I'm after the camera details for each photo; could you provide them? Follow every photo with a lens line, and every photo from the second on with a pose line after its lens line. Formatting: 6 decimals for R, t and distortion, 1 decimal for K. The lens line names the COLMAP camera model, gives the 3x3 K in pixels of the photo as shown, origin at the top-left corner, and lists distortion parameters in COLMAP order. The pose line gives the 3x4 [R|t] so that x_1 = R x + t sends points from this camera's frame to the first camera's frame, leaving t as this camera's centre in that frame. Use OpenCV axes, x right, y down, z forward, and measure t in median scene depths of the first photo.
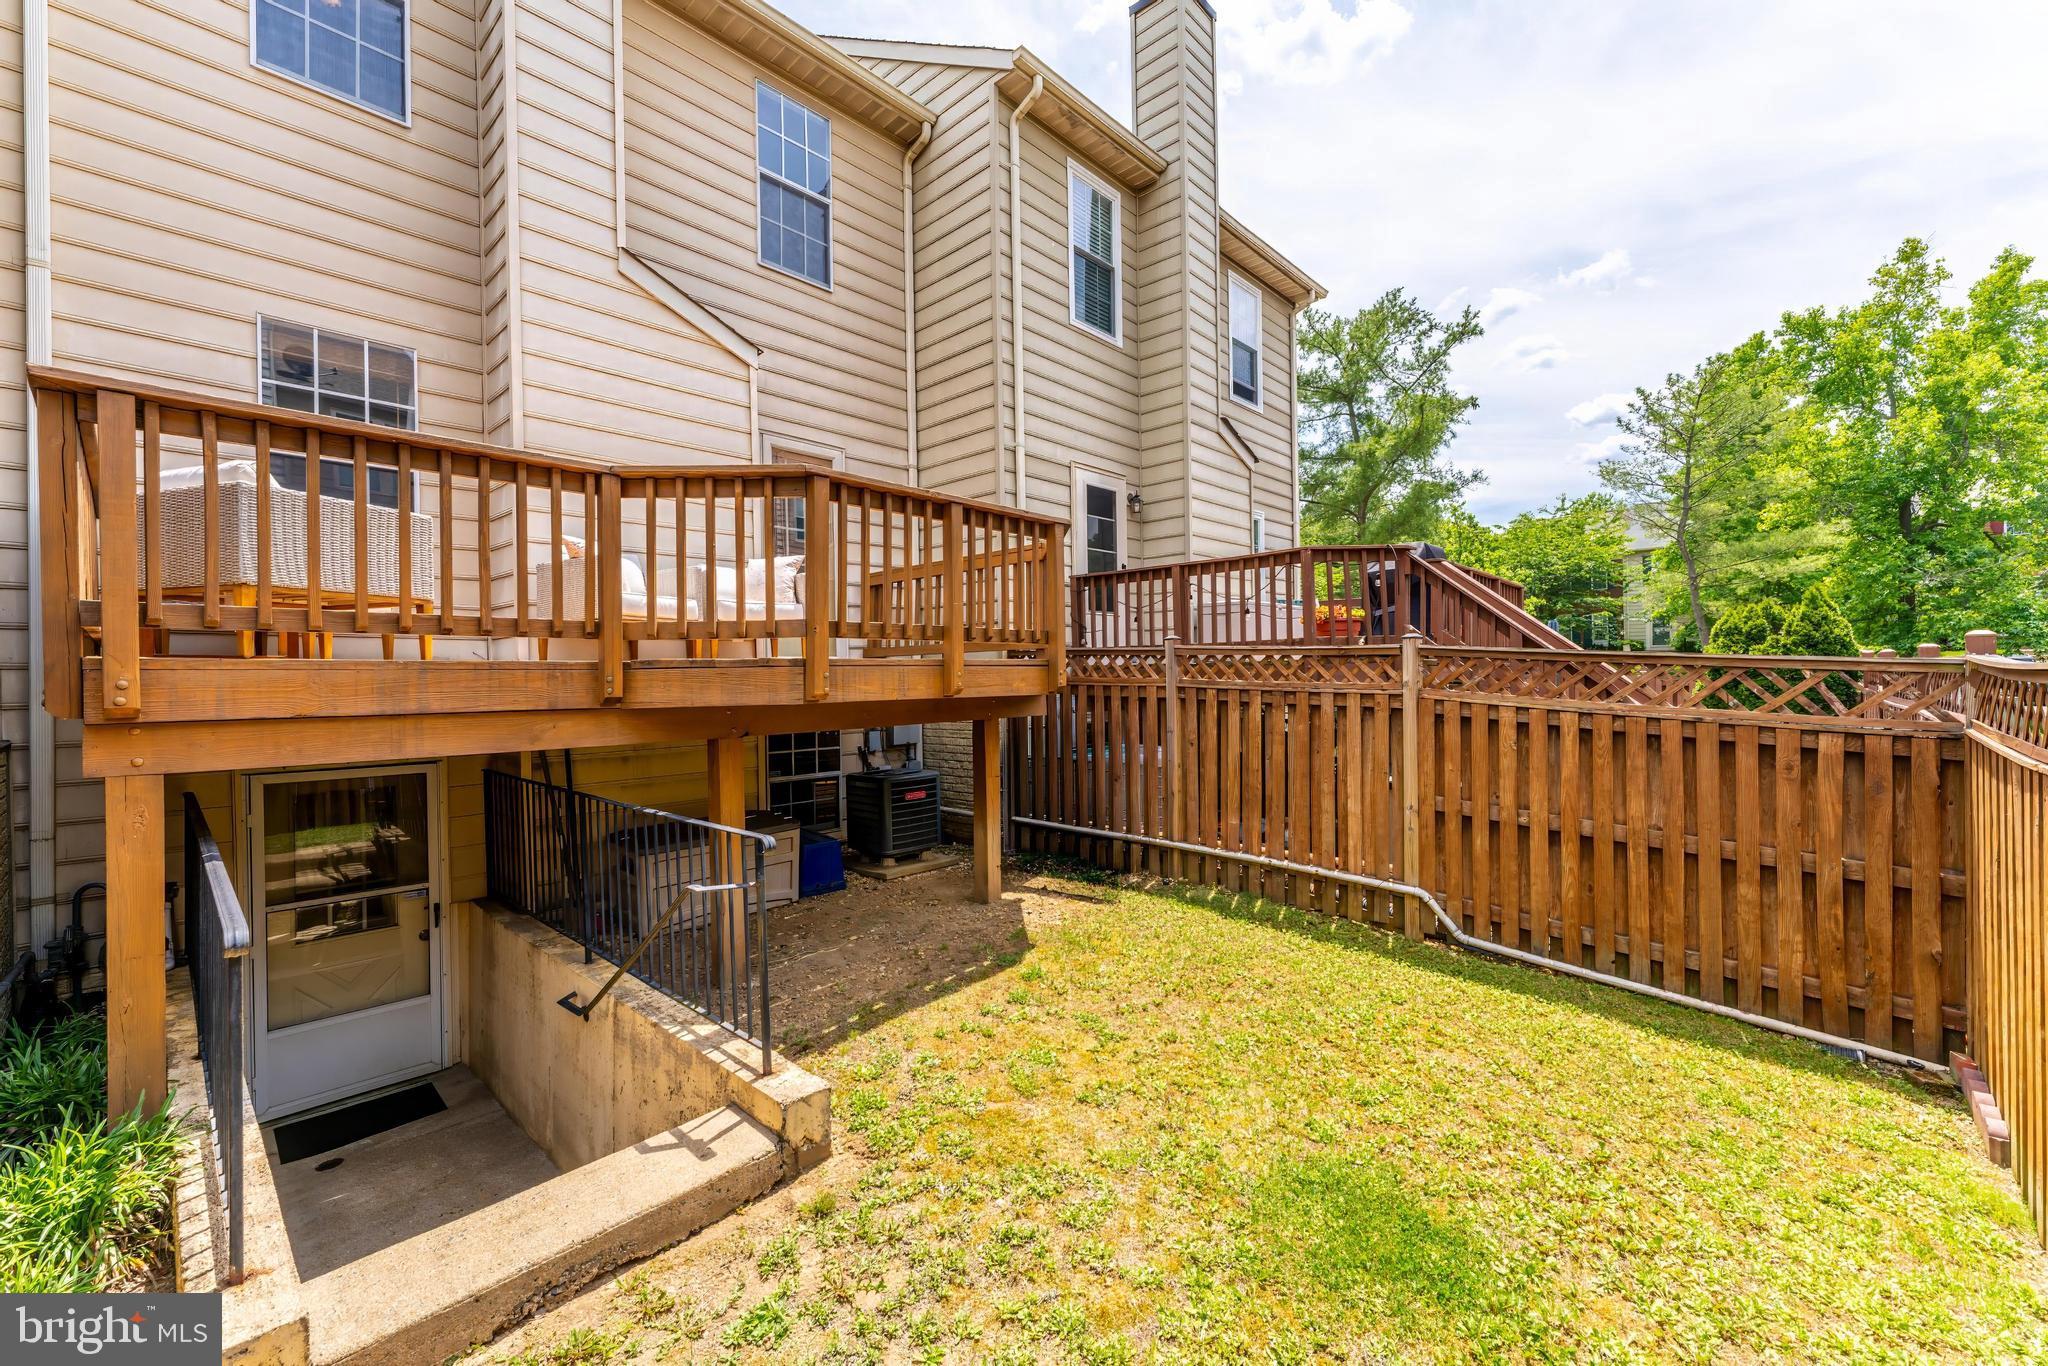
lens RADIAL K [[822.5, 0, 1031.5], [0, 822.5, 678.5], [0, 0, 1]] dist [-0.000327, -0.000595]
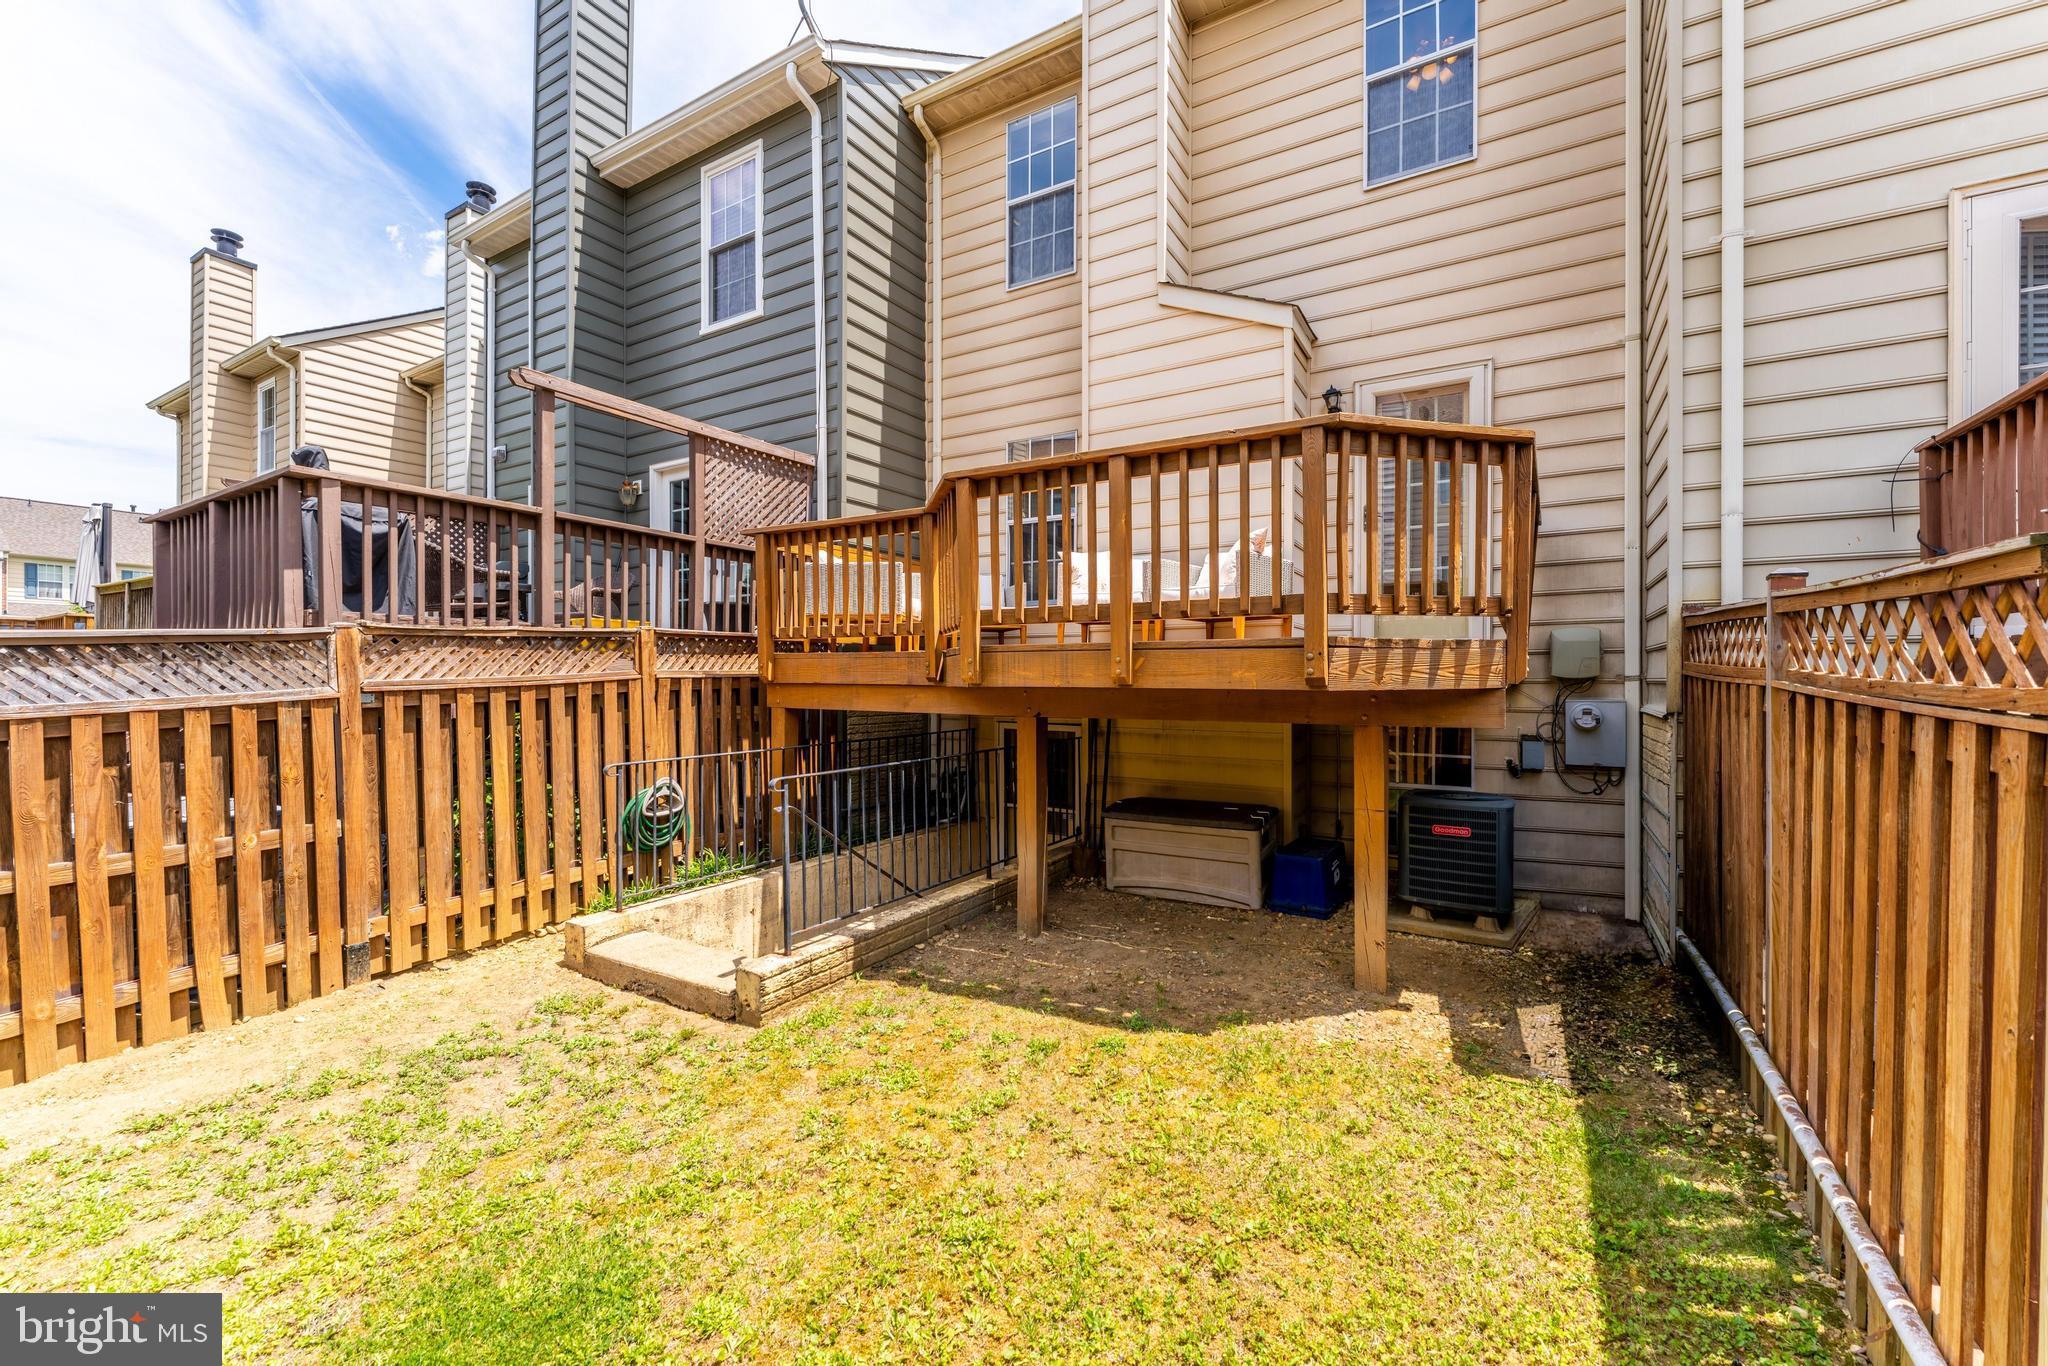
lens RADIAL K [[822.5, 0, 1031.5], [0, 822.5, 678.5], [0, 0, 1]] dist [-0.000327, -0.000595]
pose [[0.201537, 0.017490, -0.979325, 0.579858], [-0.005407, 0.999845, 0.016744, 0.000519], [0.979466, 0.001920, 0.201600, 0.603473]]
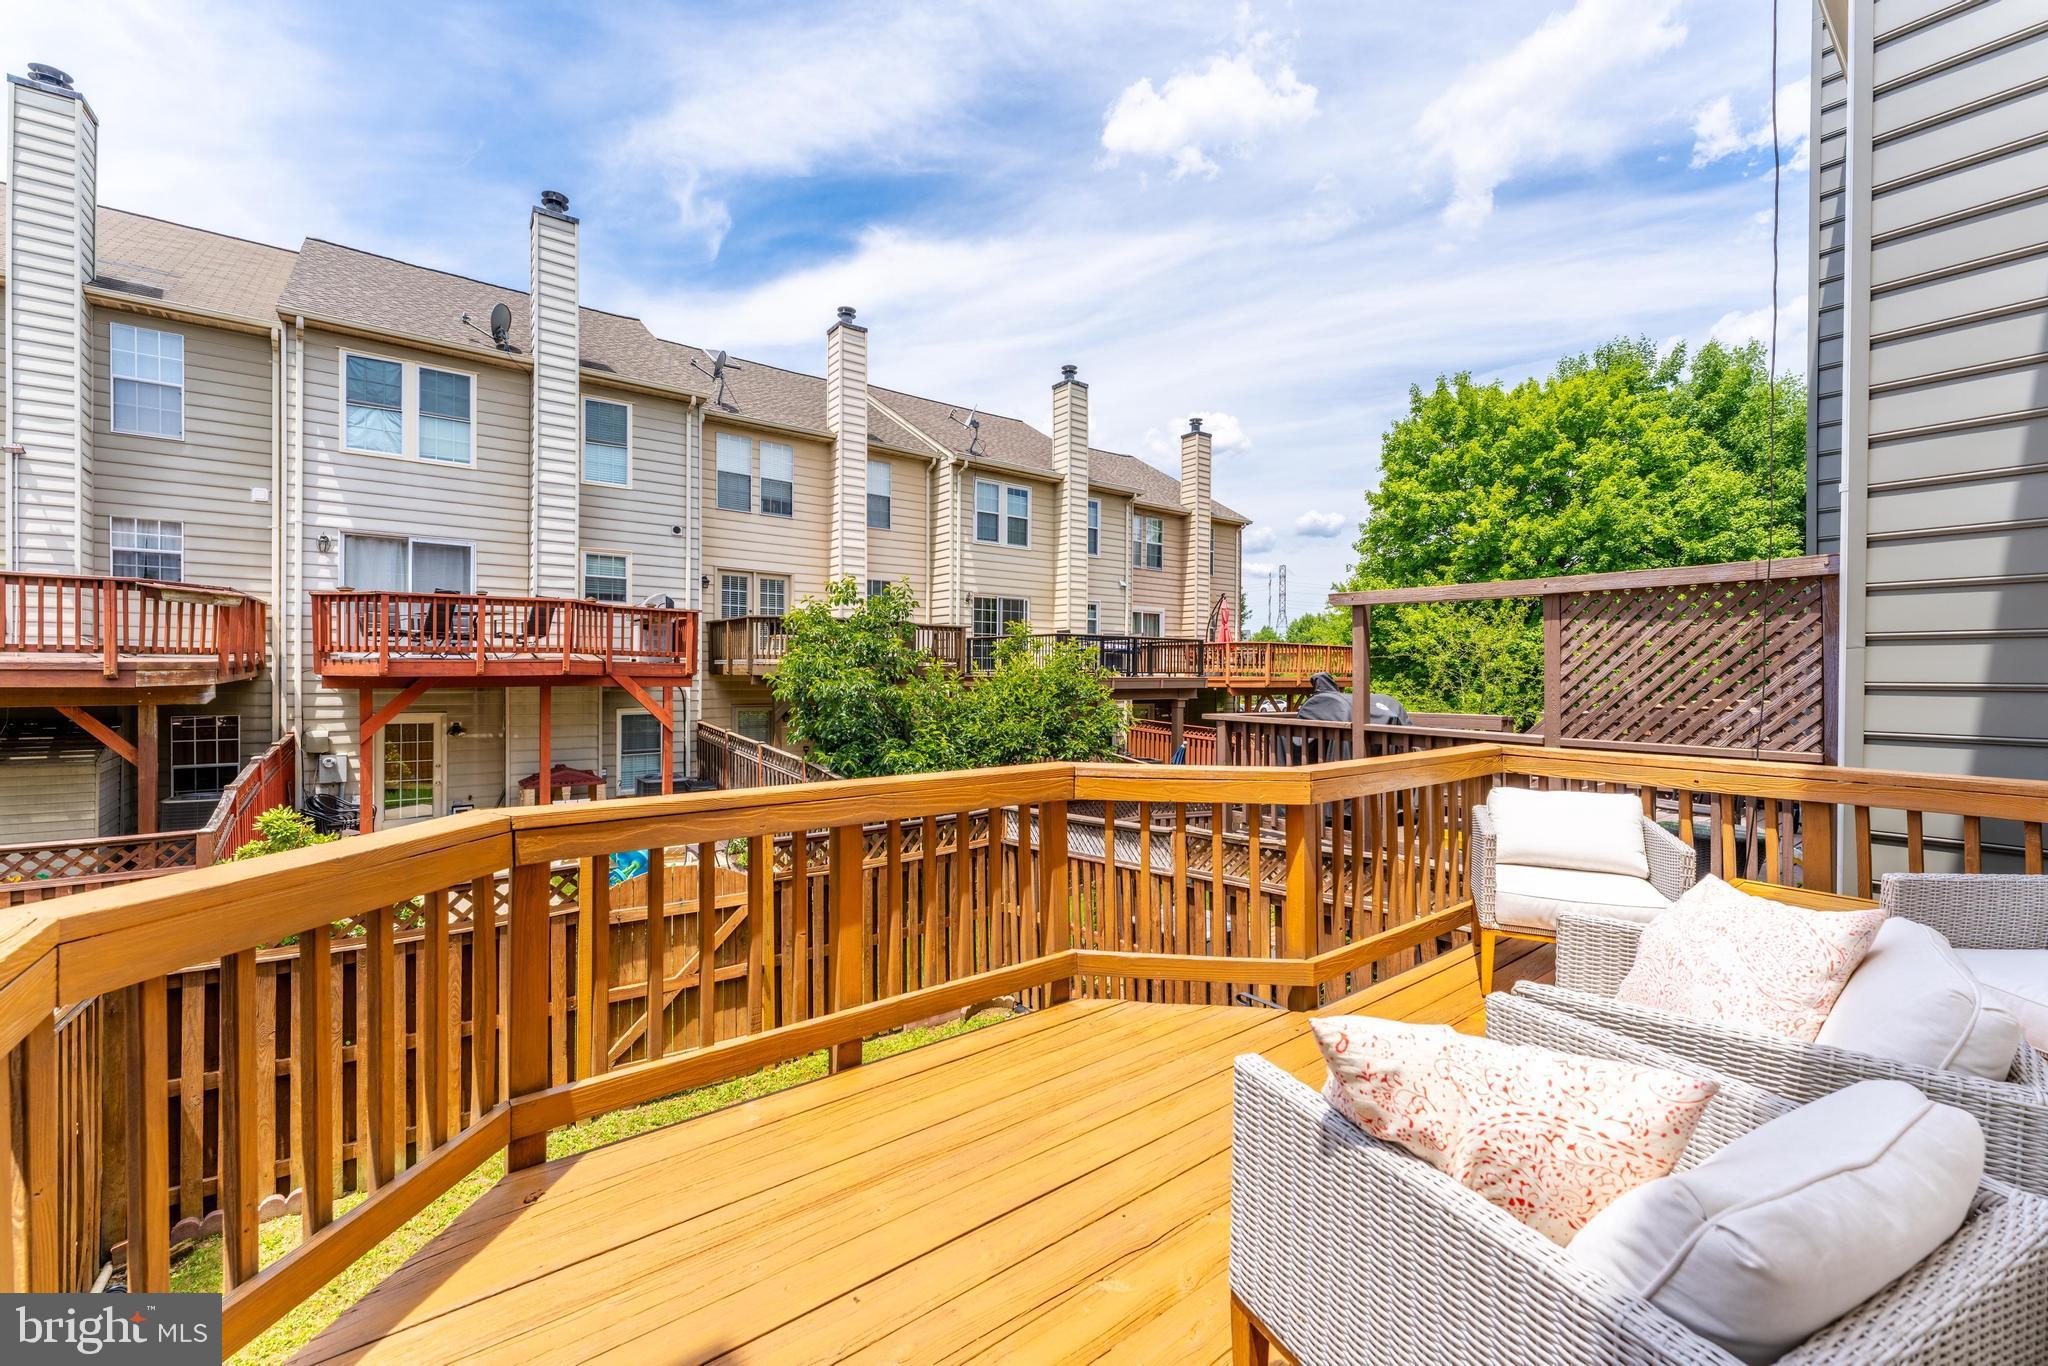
lens RADIAL K [[822.5, 0, 1031.5], [0, 822.5, 678.5], [0, 0, 1]] dist [-0.000327, -0.000595]
pose [[-0.986379, 0.008282, 0.164281, -0.265394], [0.009301, 0.999942, 0.005437, -0.241282], [-0.164227, 0.006891, -0.986399, 1.261806]]
